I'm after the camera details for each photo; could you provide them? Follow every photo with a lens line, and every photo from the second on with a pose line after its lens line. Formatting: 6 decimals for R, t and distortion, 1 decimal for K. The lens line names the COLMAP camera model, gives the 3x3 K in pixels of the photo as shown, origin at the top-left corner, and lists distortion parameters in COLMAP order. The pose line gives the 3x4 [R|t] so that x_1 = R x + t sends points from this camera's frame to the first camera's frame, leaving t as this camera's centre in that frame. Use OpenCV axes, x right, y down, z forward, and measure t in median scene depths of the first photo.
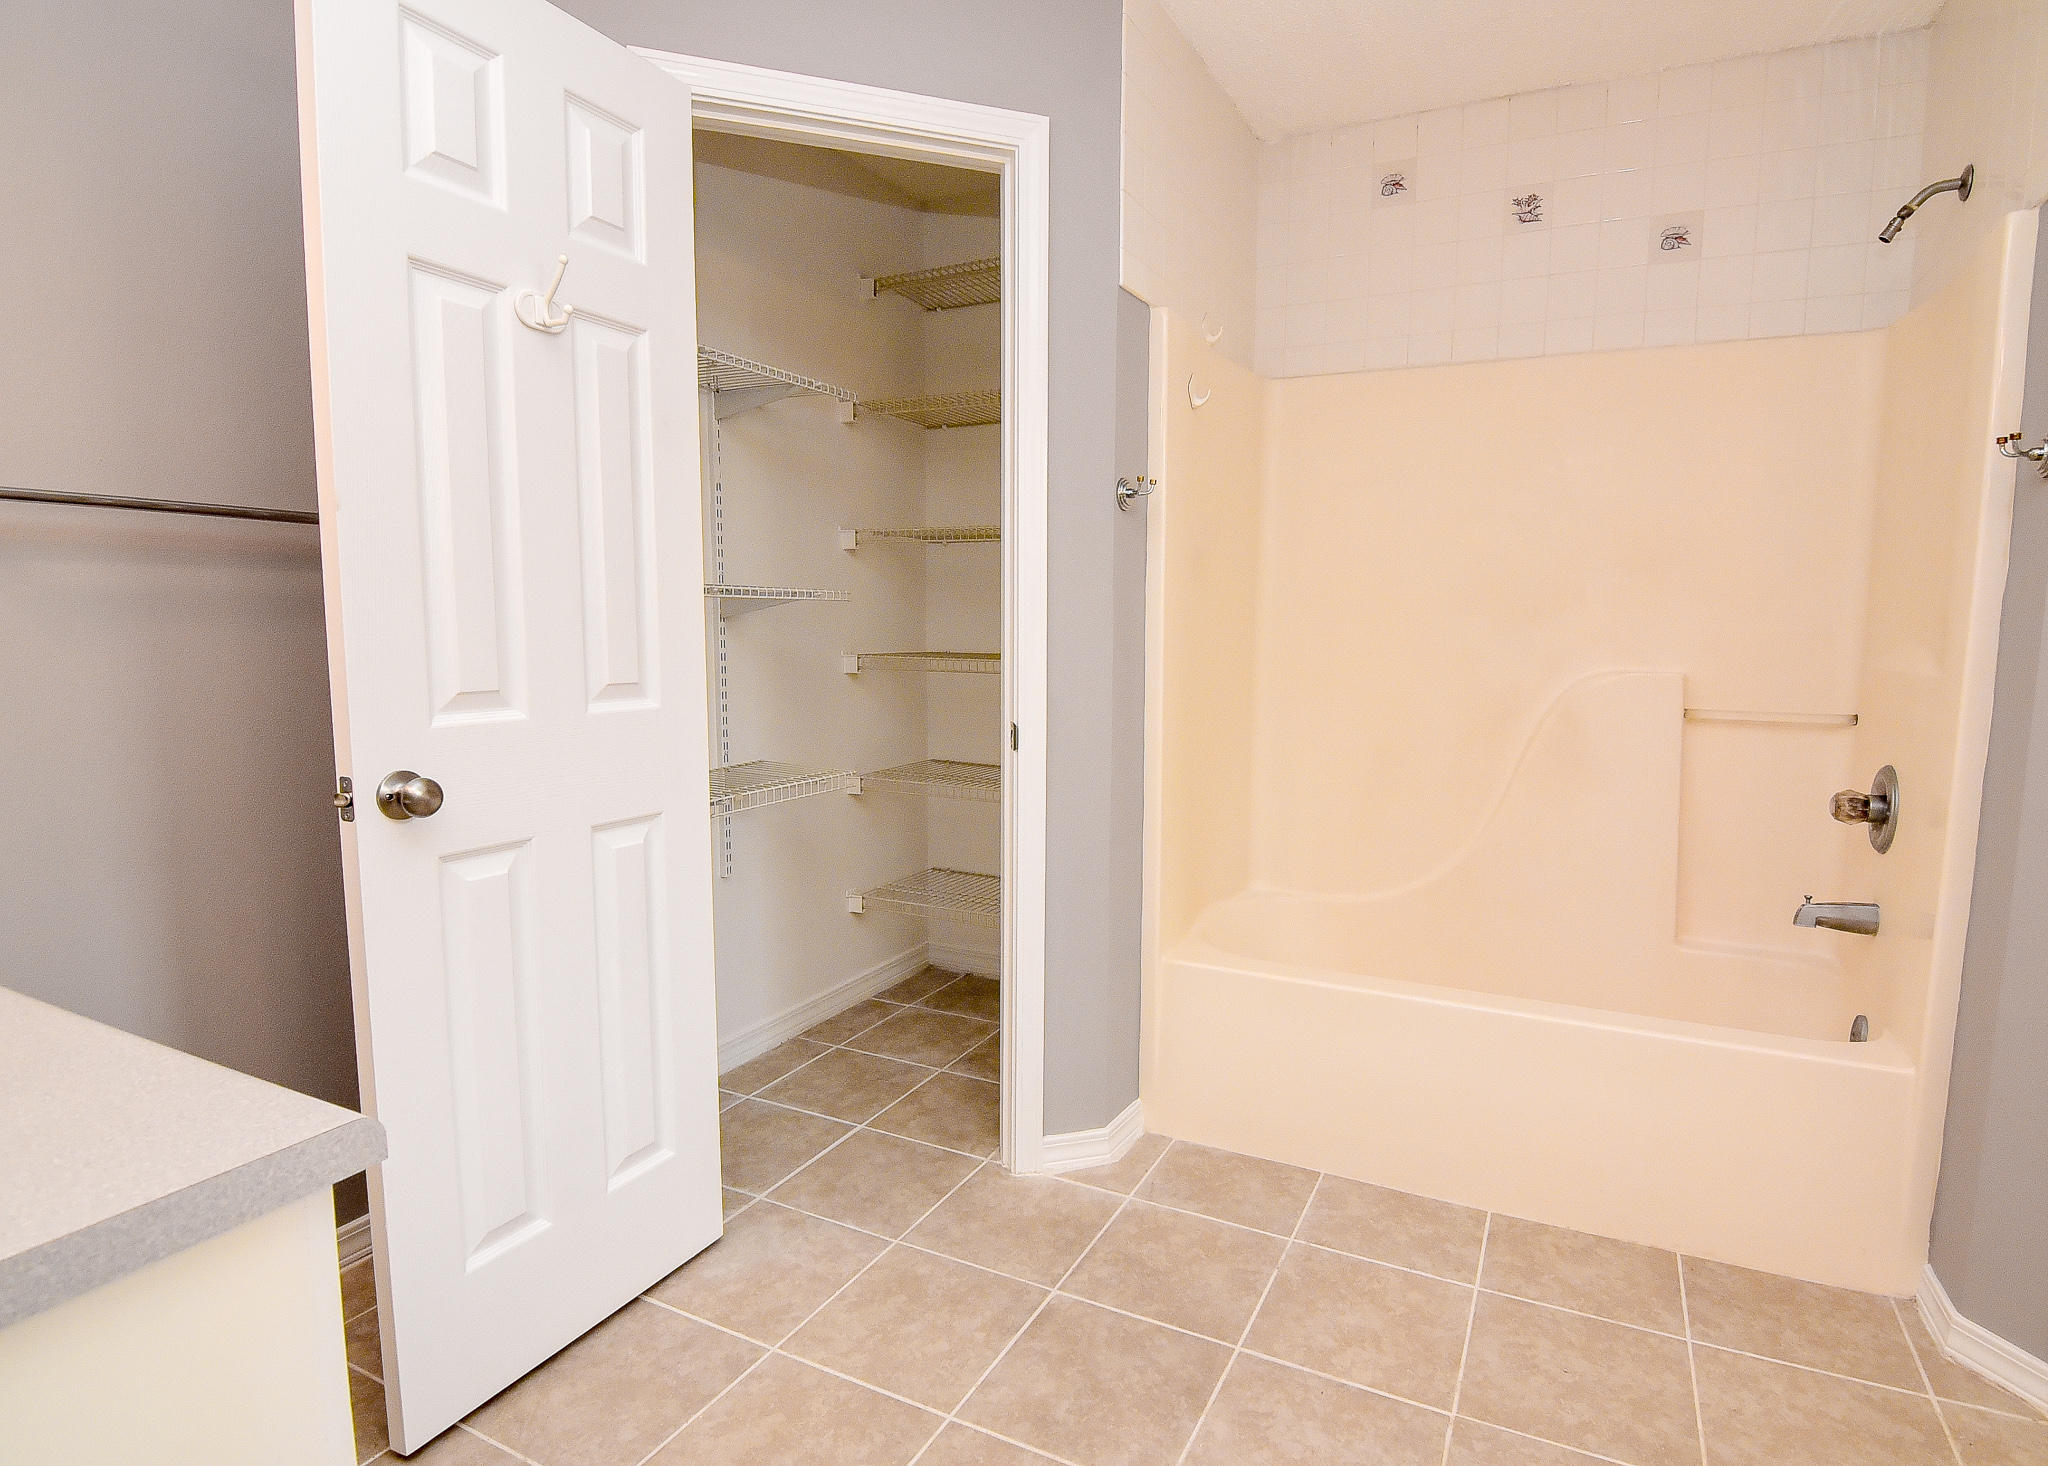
lens RADIAL K [[1075.4, 0, 1089.1], [0, 1075.4, 740.0], [0, 0, 1]] dist [-0.004111, -0.011908]
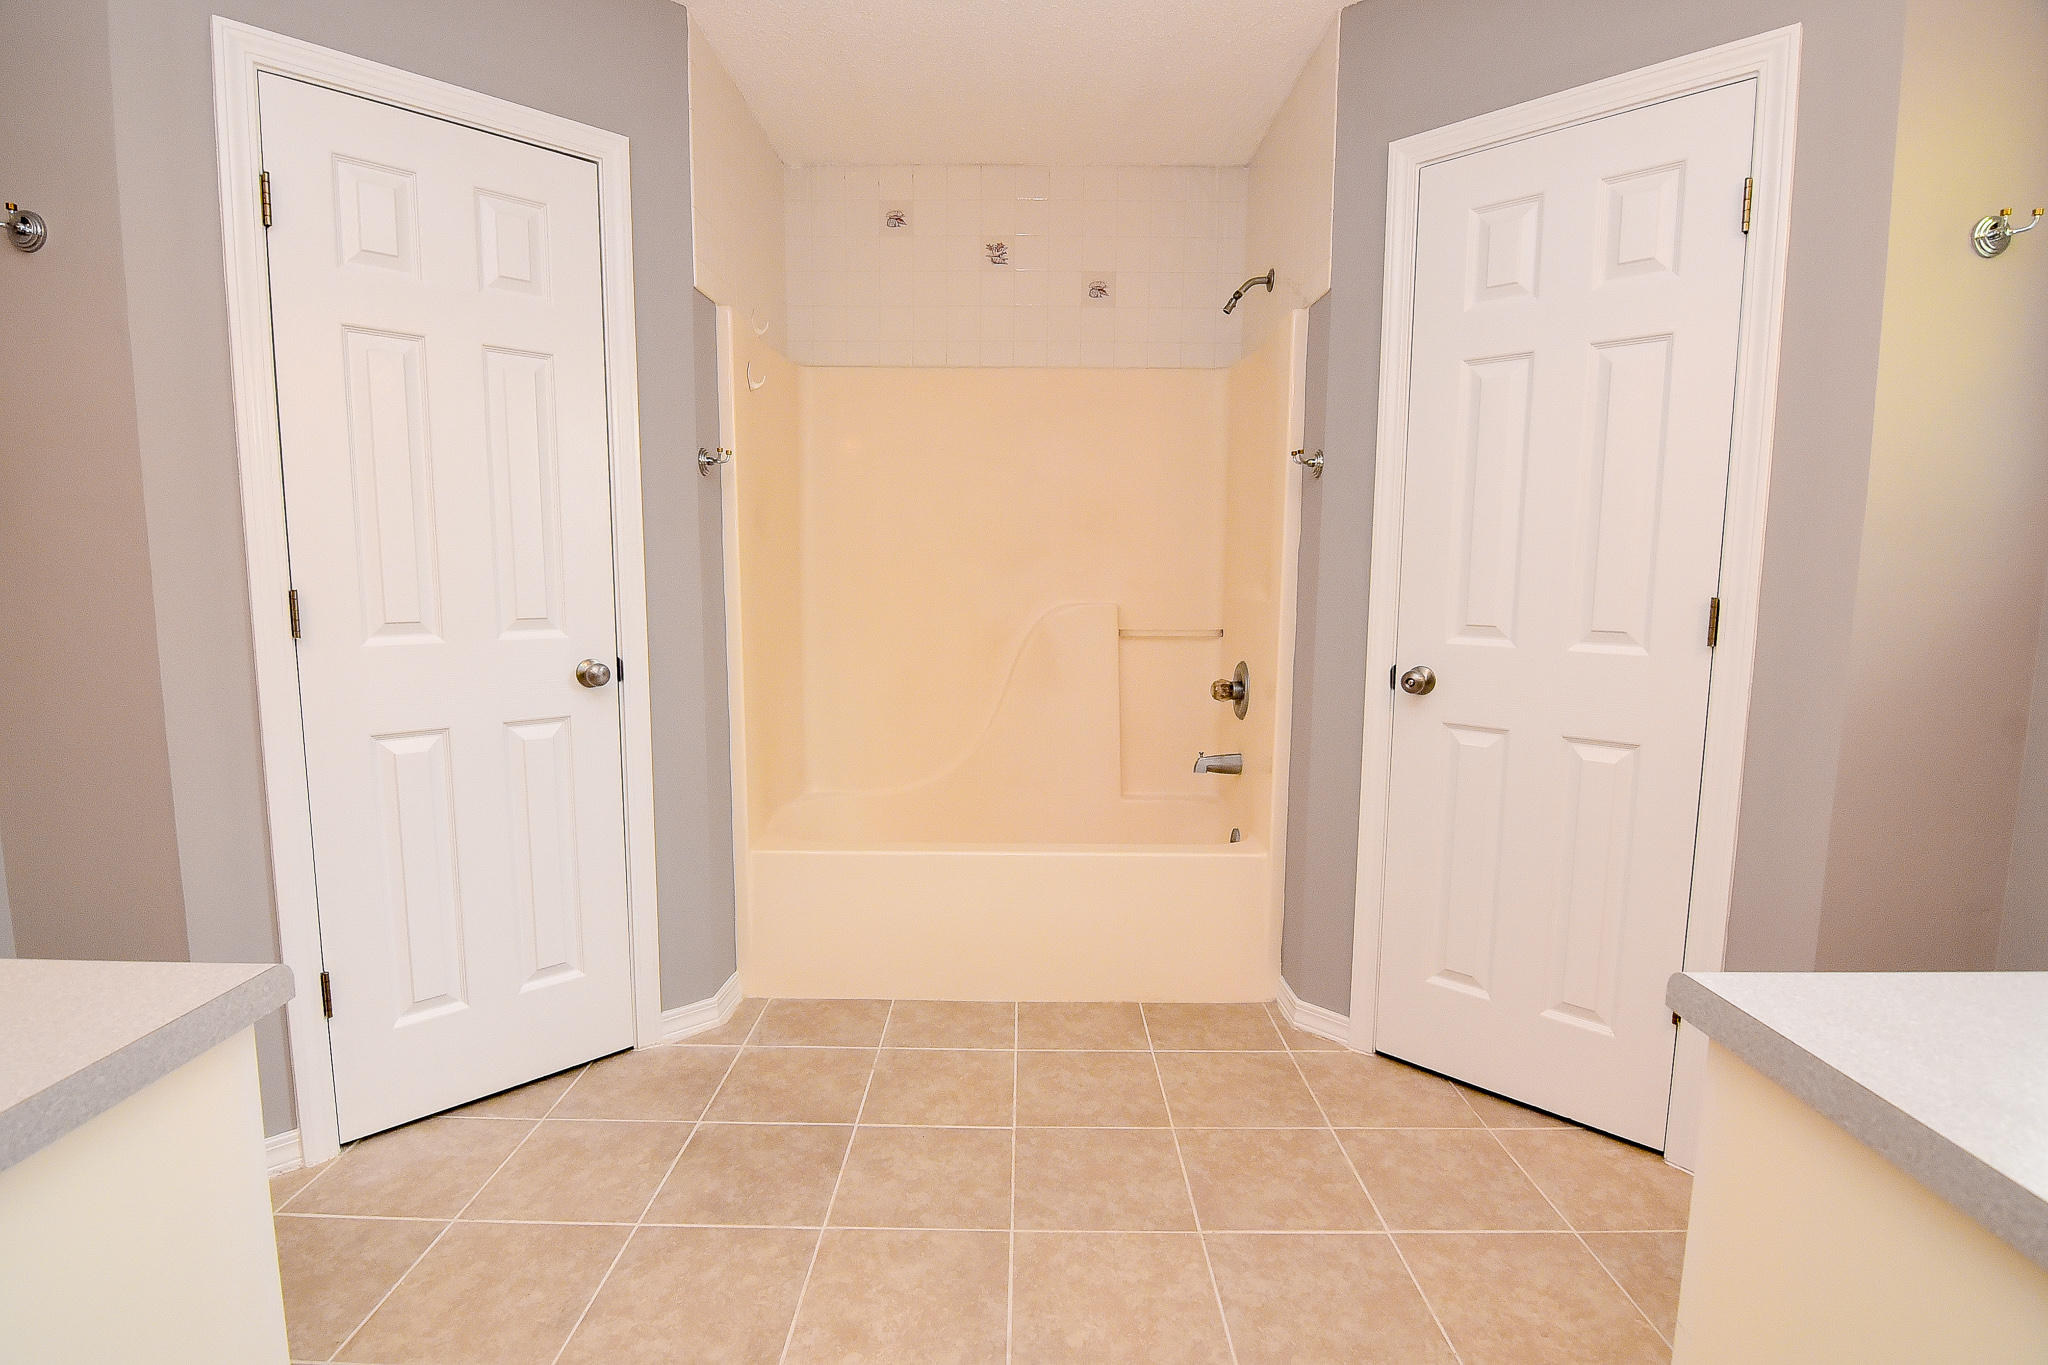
lens RADIAL K [[989.5, 0, 1019.1], [0, 989.5, 691.6], [0, 0, 1]] dist [-0.008450, -0.009149]
pose [[0.909329, -0.057315, 0.412110, -0.131840], [0.051742, 0.998356, 0.024678, 0.018642], [-0.412847, -0.001117, 0.910800, -0.159553]]
